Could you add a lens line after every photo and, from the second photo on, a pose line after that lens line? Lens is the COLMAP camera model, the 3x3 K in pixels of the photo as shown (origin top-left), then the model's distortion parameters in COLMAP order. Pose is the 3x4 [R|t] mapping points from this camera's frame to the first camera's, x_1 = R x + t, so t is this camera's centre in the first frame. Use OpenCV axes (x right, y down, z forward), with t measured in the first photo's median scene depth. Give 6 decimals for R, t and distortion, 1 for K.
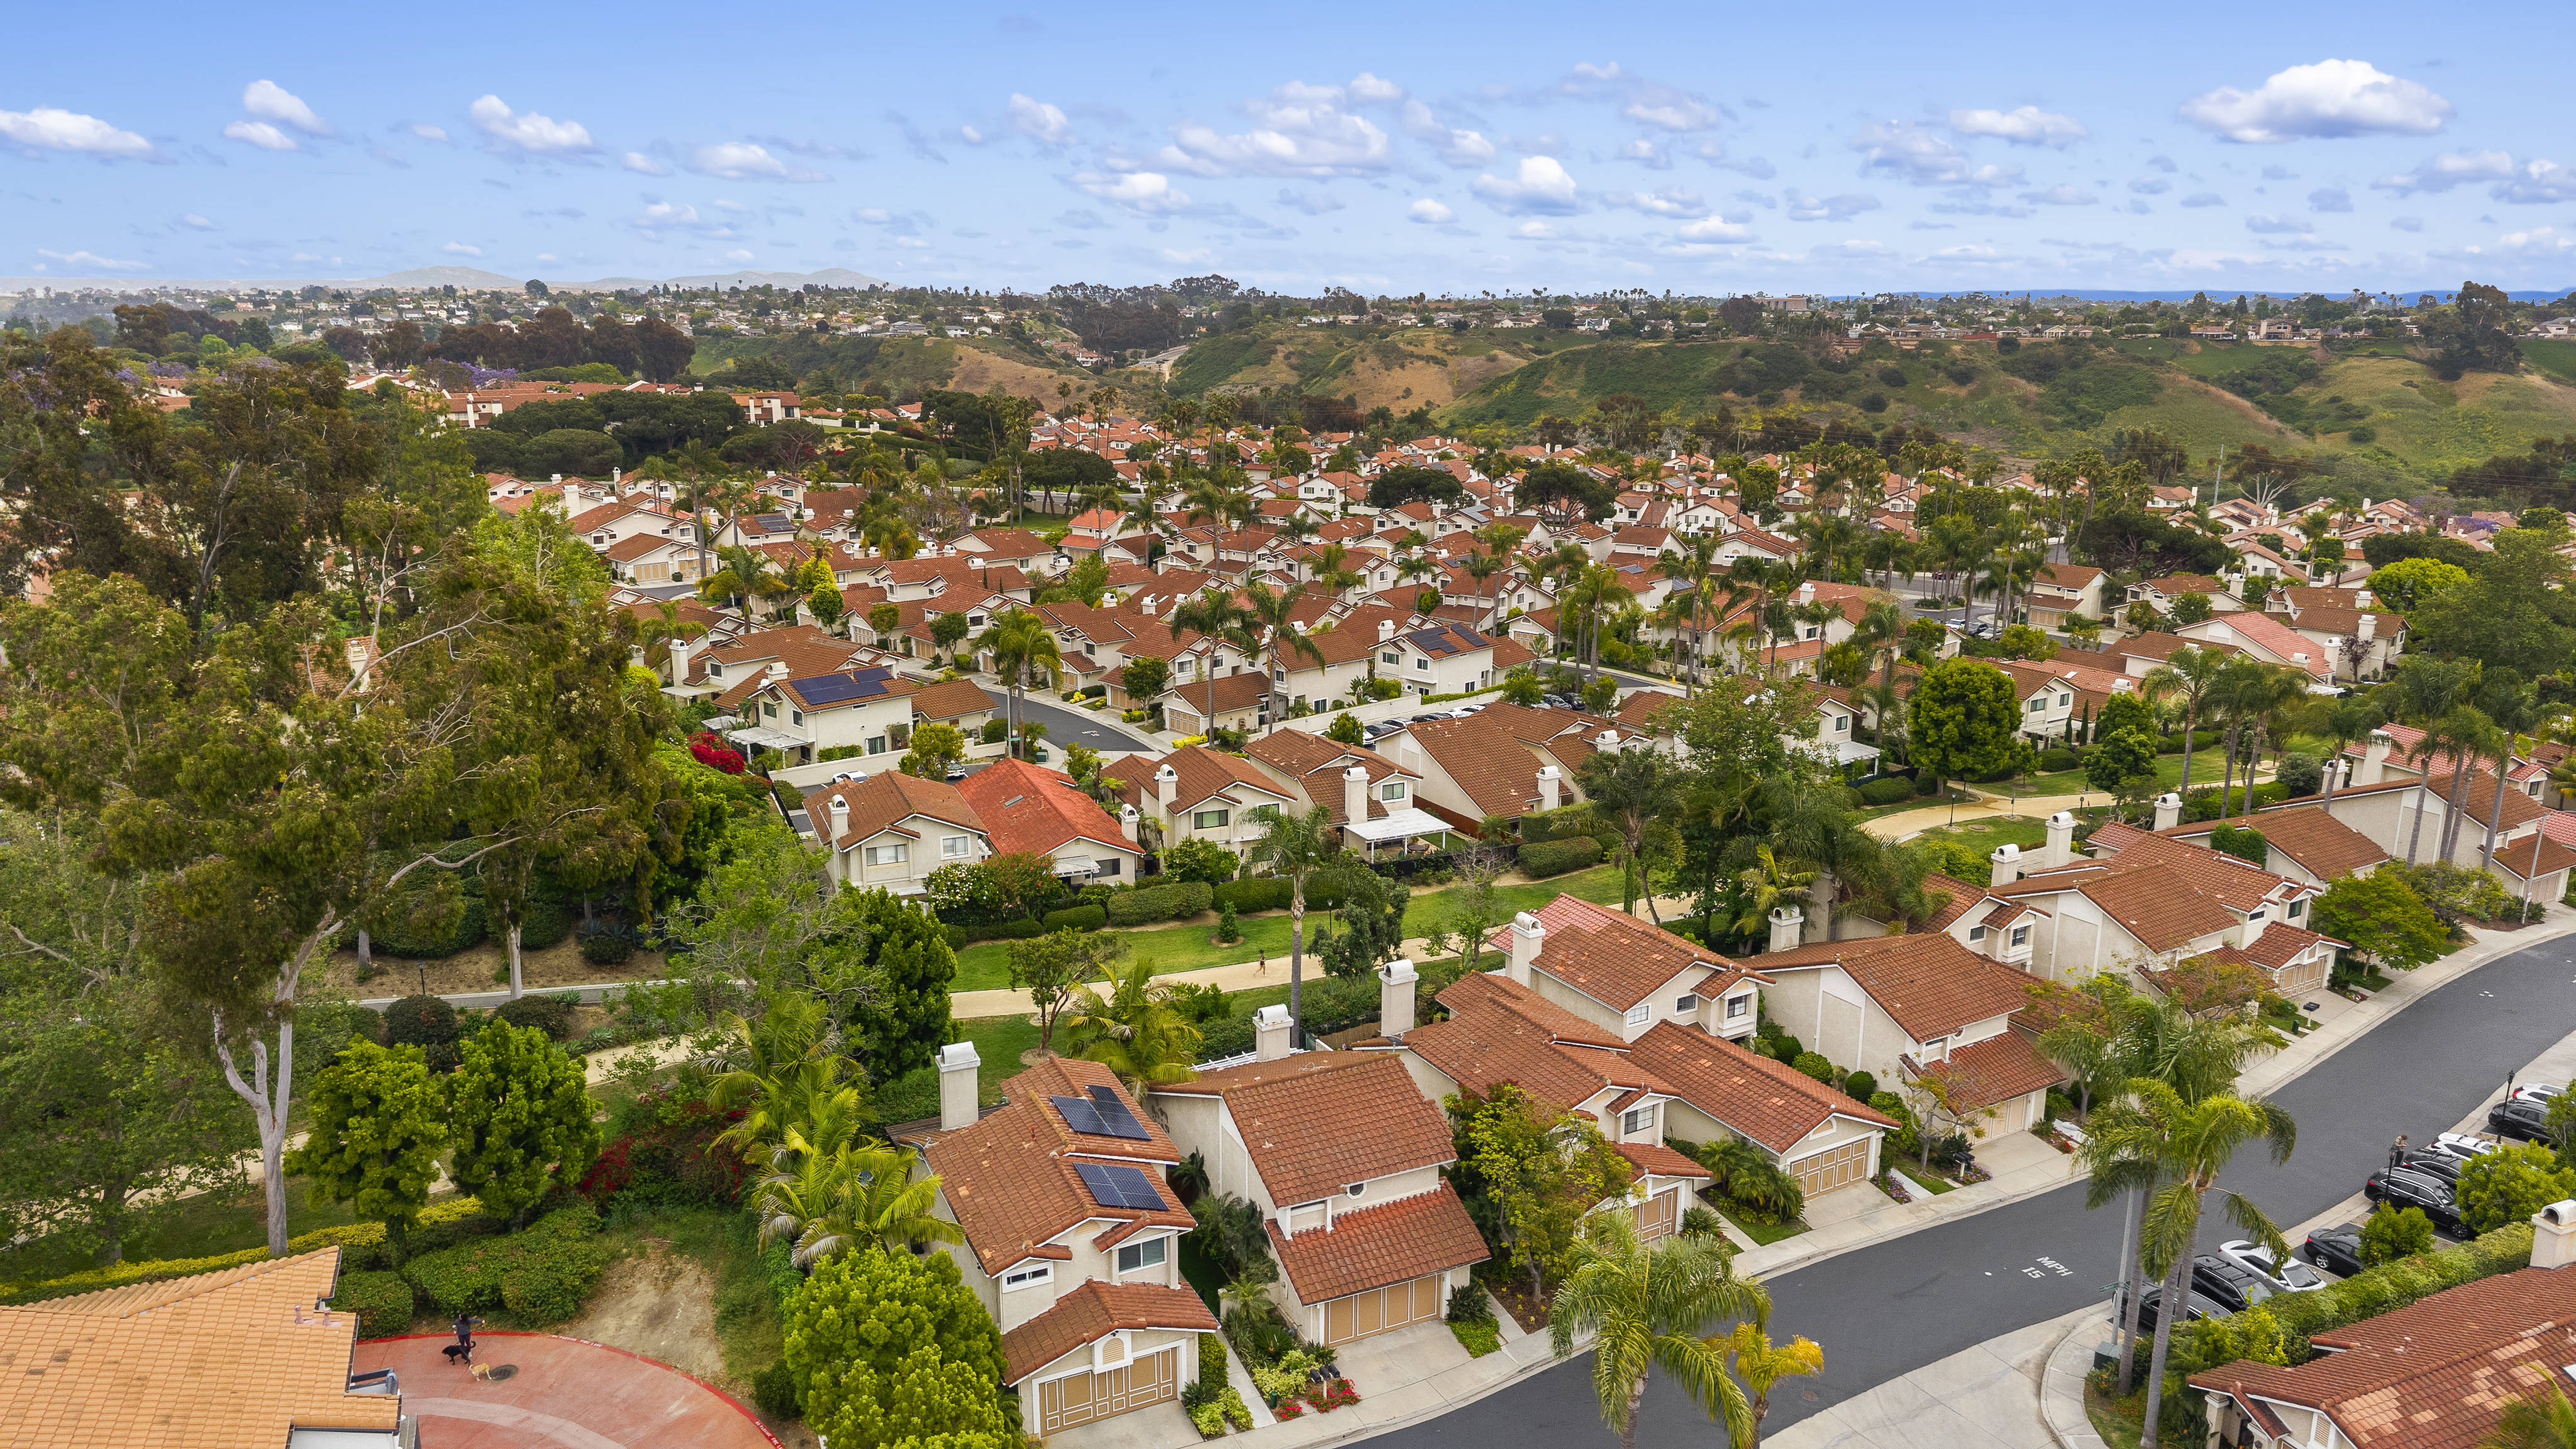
lens RADIAL K [[1715.4, 0, 1288.0], [0, 1715.4, 724.5], [0, 0, 1]] dist [0.045471, -0.055748]
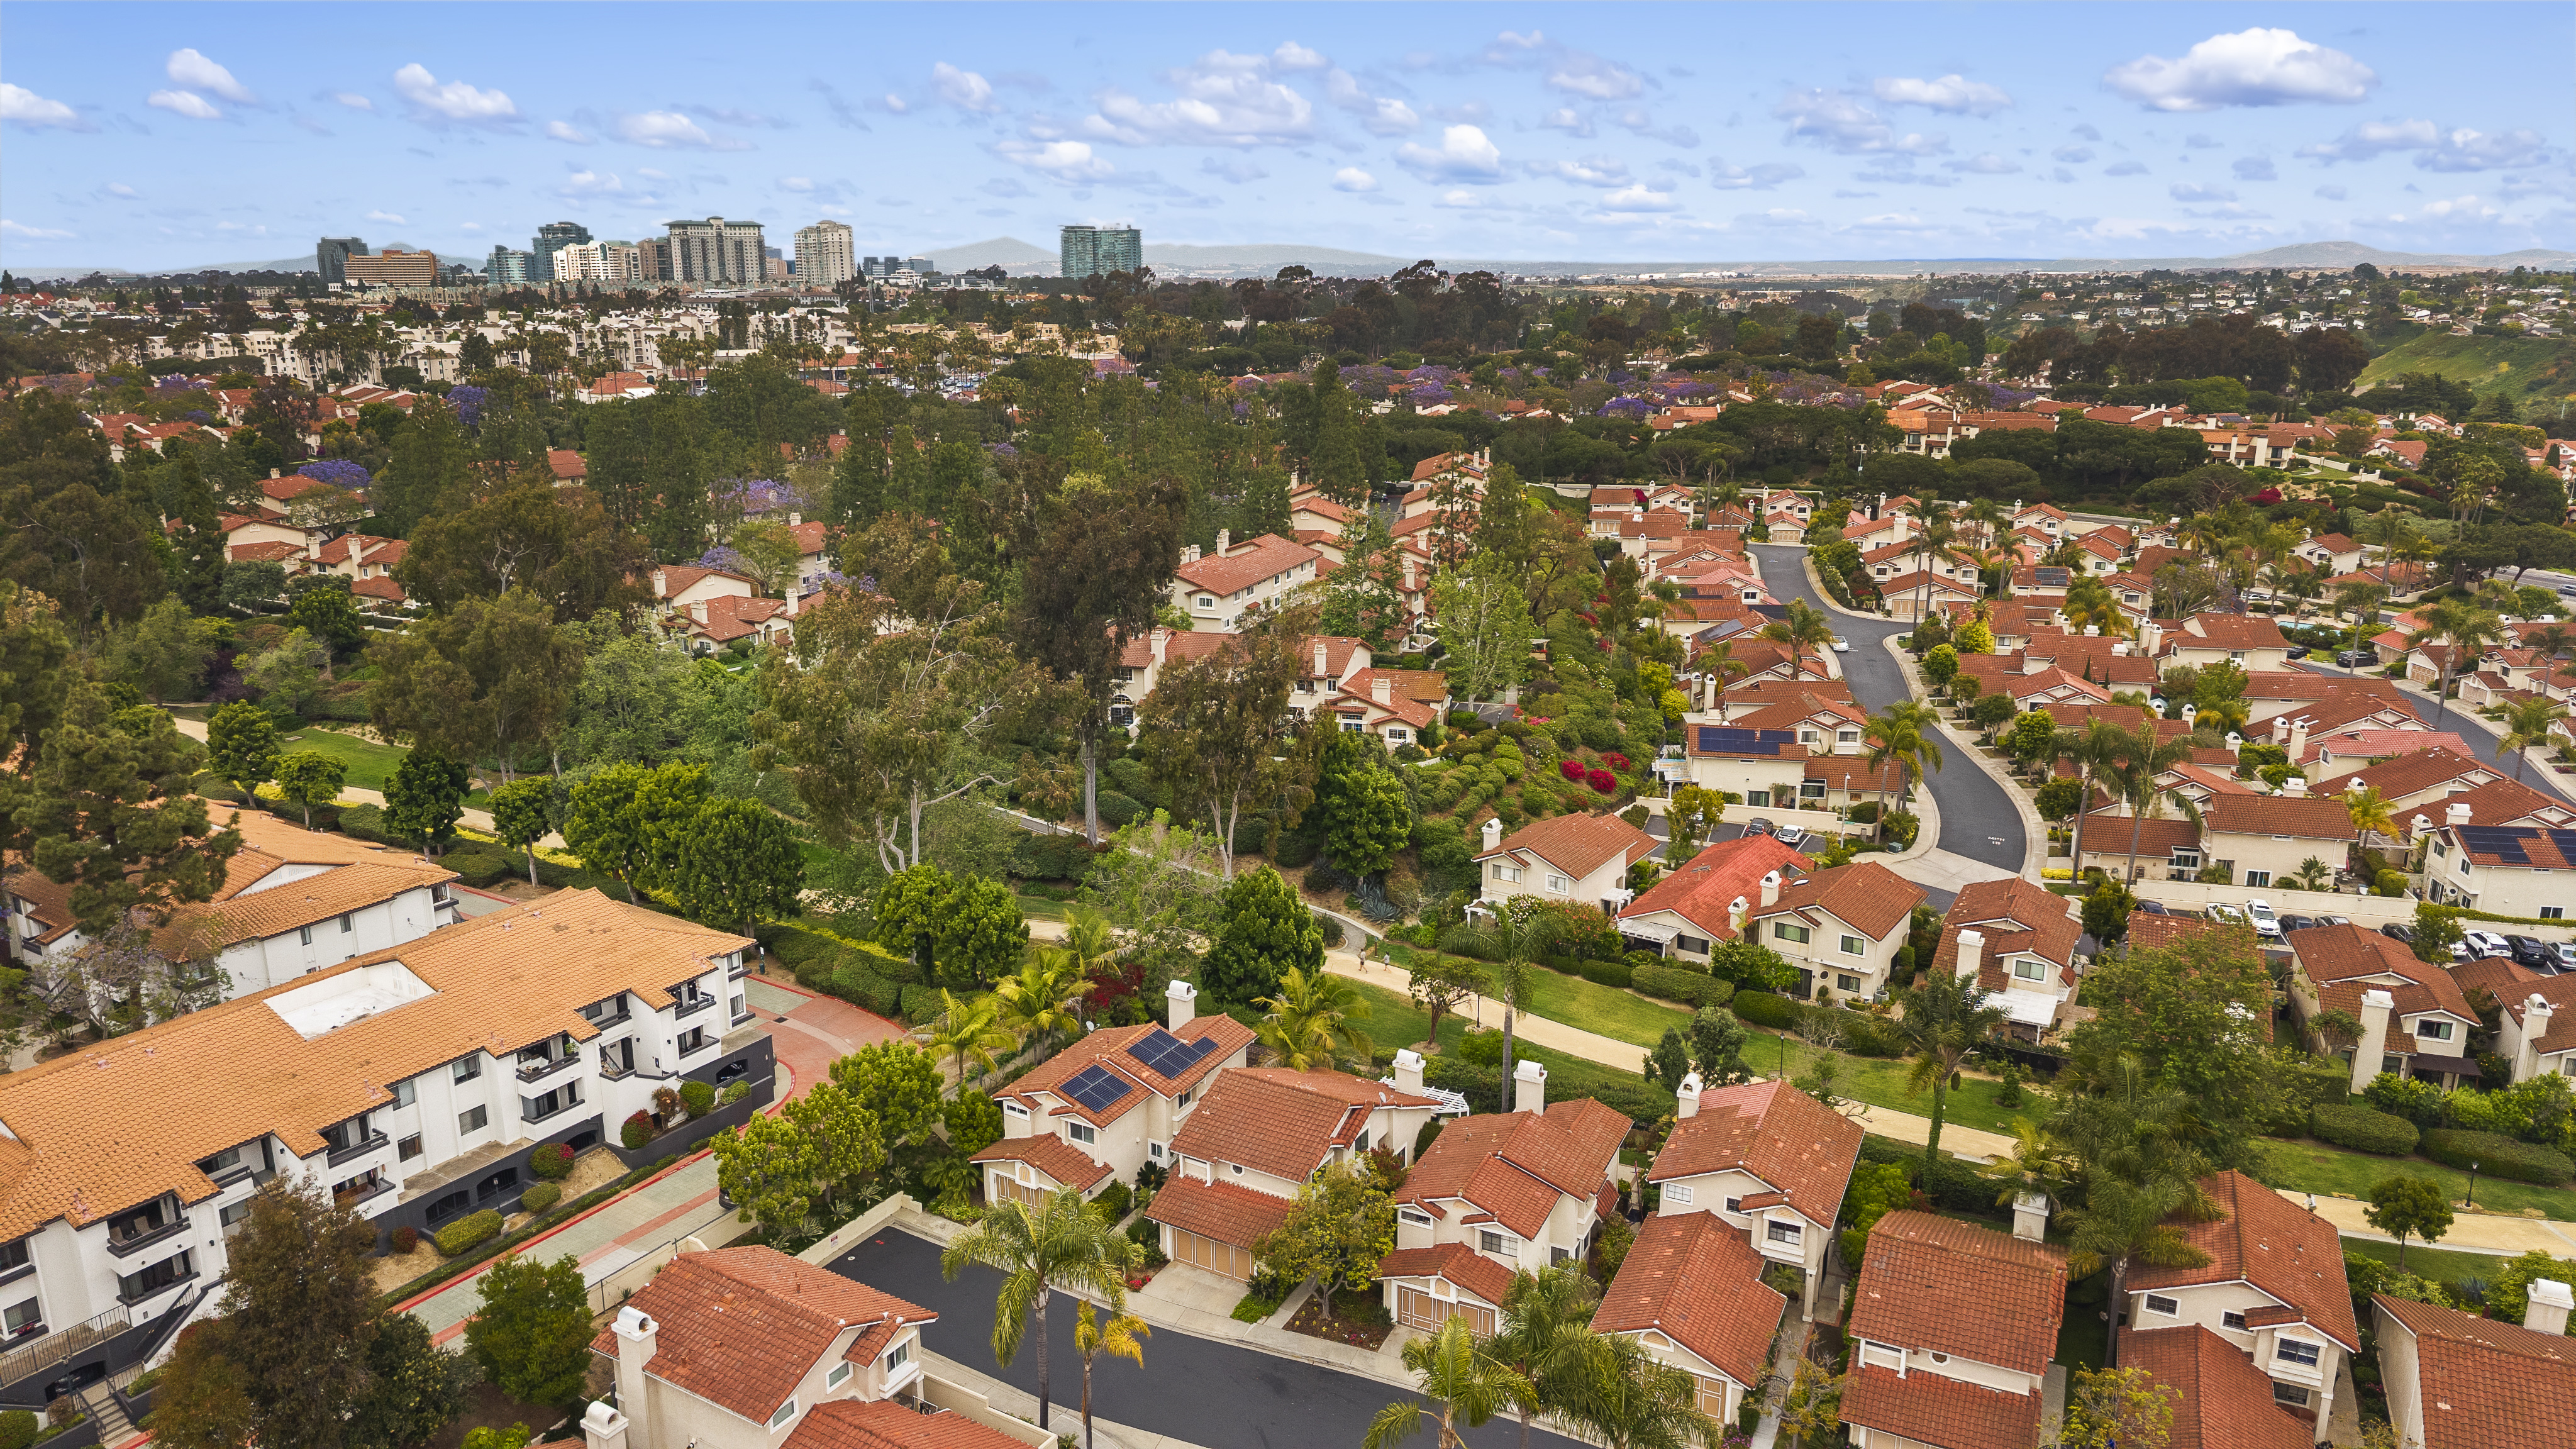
lens RADIAL K [[1715.4, 0, 1288.0], [0, 1715.4, 724.5], [0, 0, 1]] dist [0.045471, -0.055748]
pose [[0.565265, 0.200096, -0.800273, 0.408918], [-0.189941, 0.975638, 0.109781, -0.086186], [0.802744, 0.089950, 0.589501, 0.077940]]
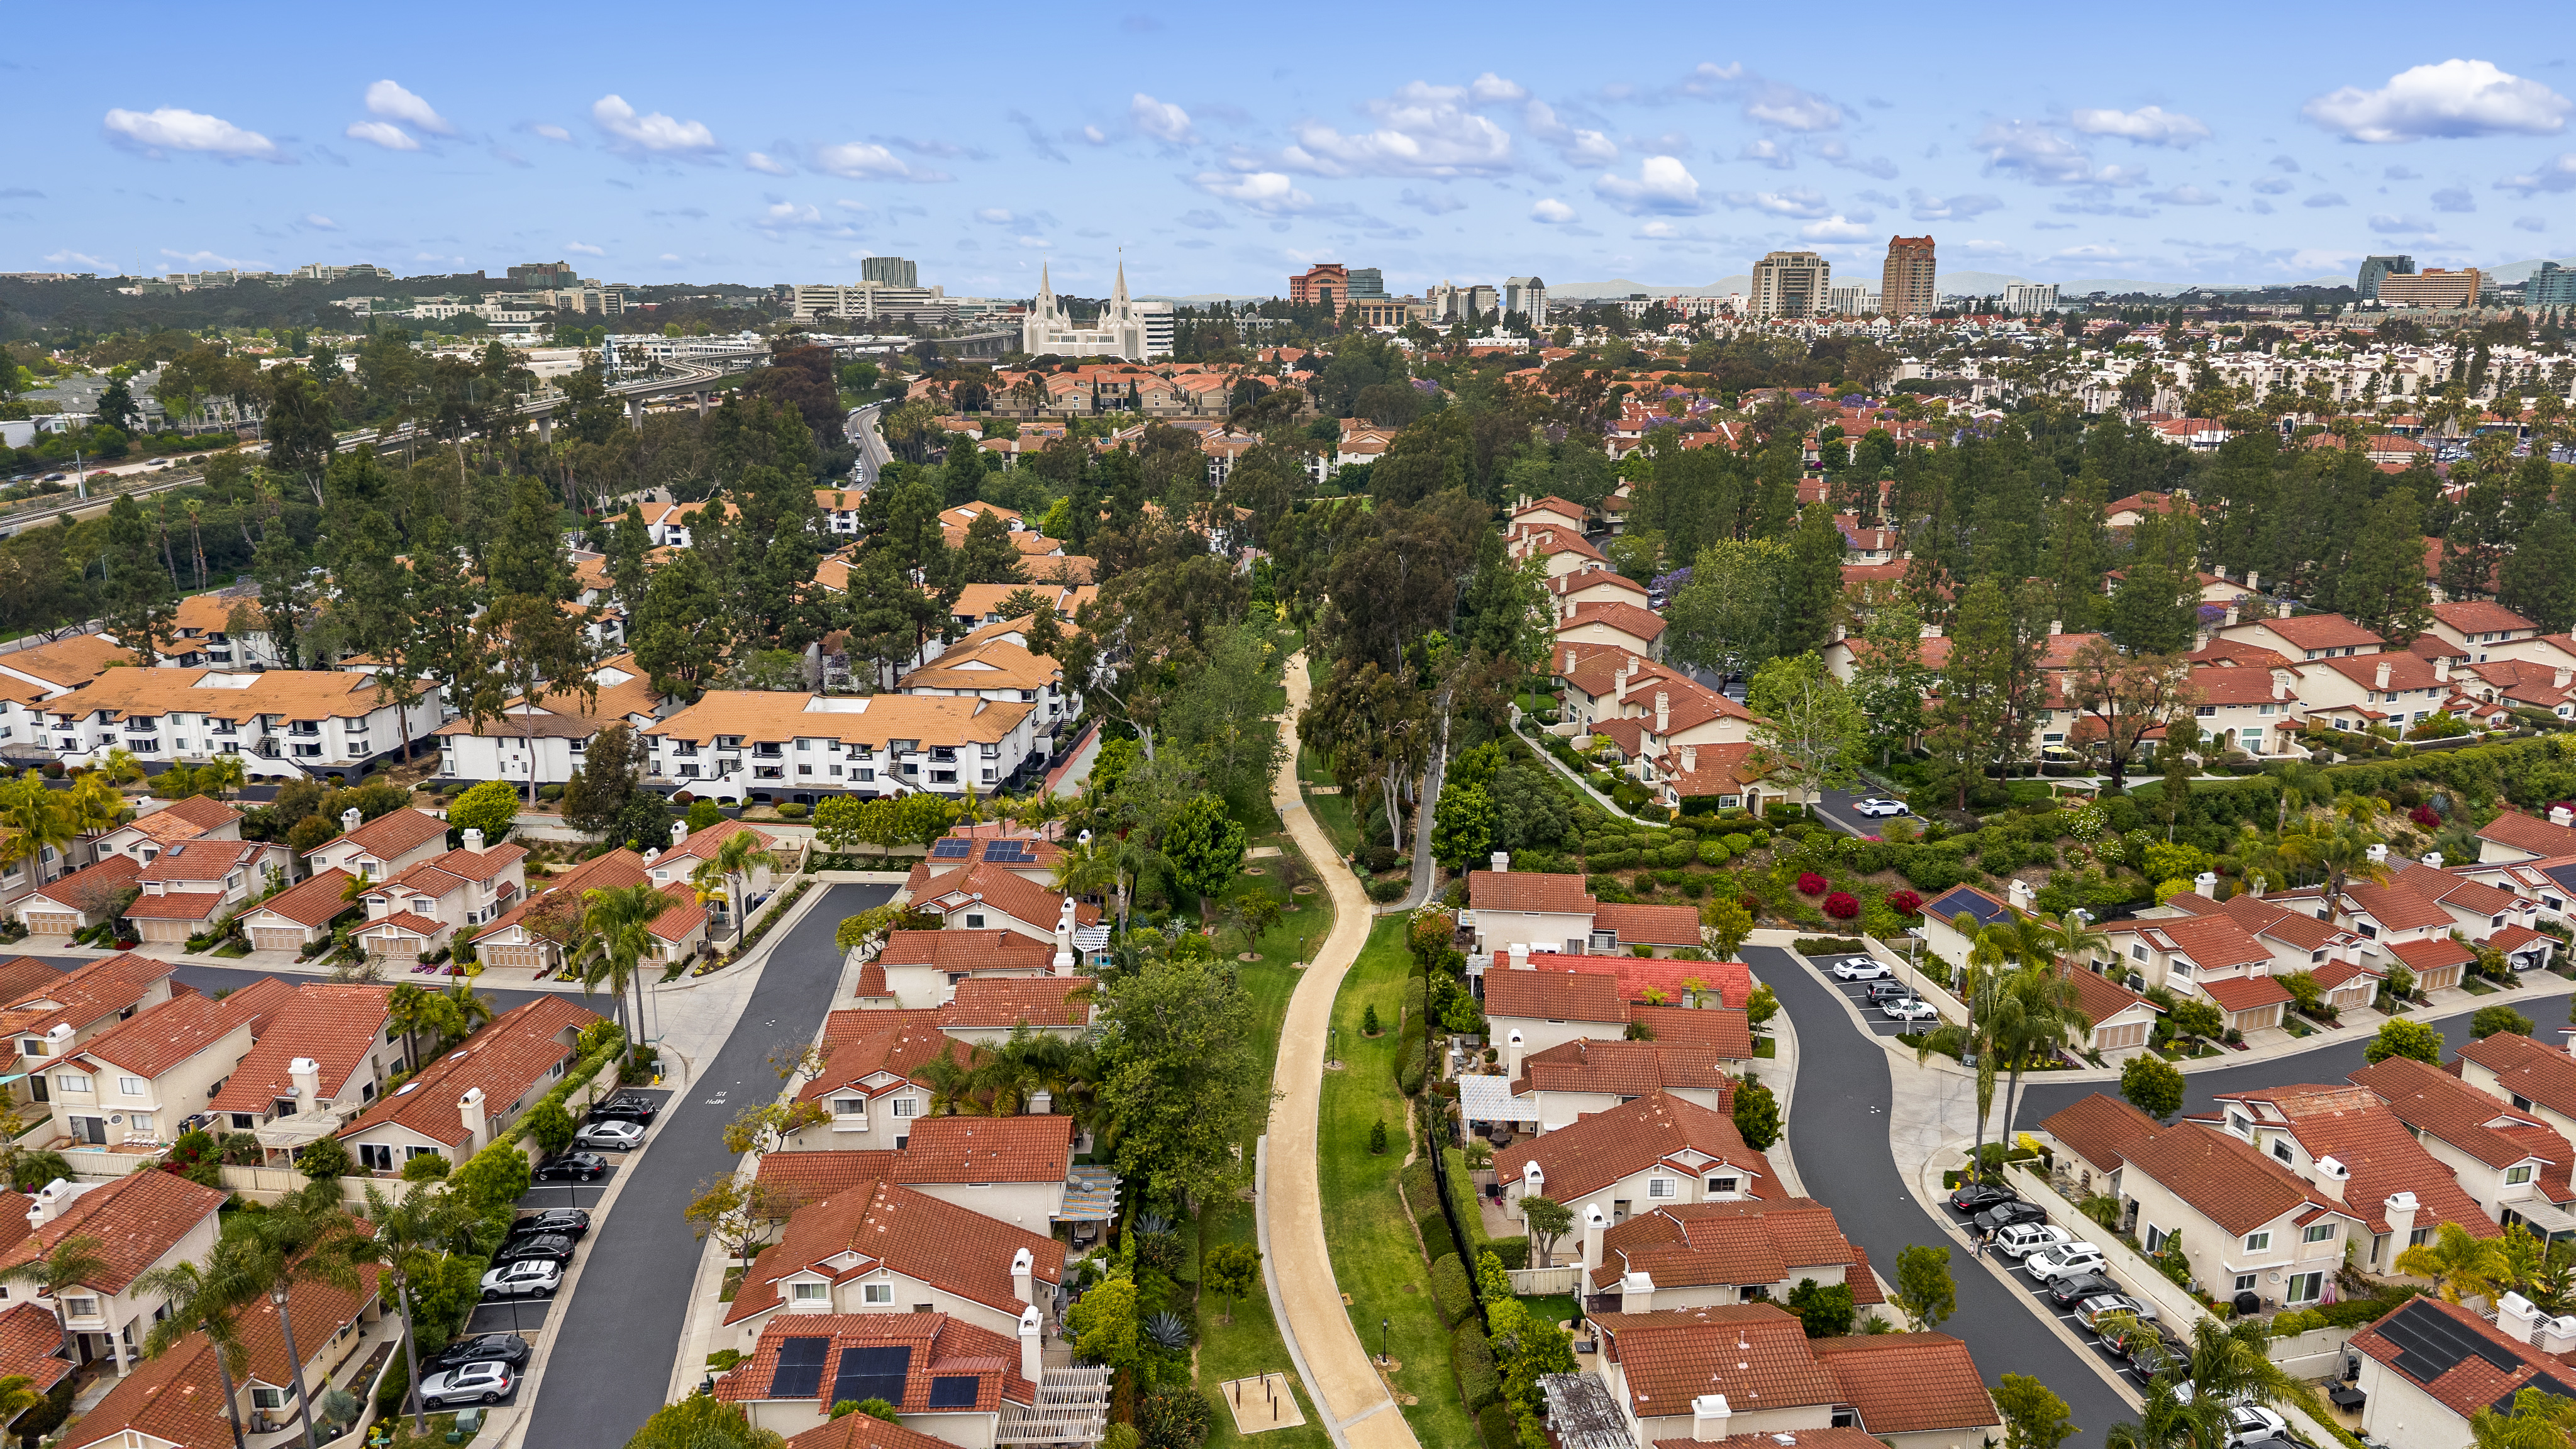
lens RADIAL K [[1715.8, 0, 1288.0], [0, 1715.8, 724.5], [0, 0, 1]] dist [0.000753, -0.001613]
pose [[-0.438420, 0.212868, -0.873198, 0.723438], [-0.217353, 0.917599, 0.332822, -0.328787], [0.872093, 0.335708, -0.356025, 0.817613]]
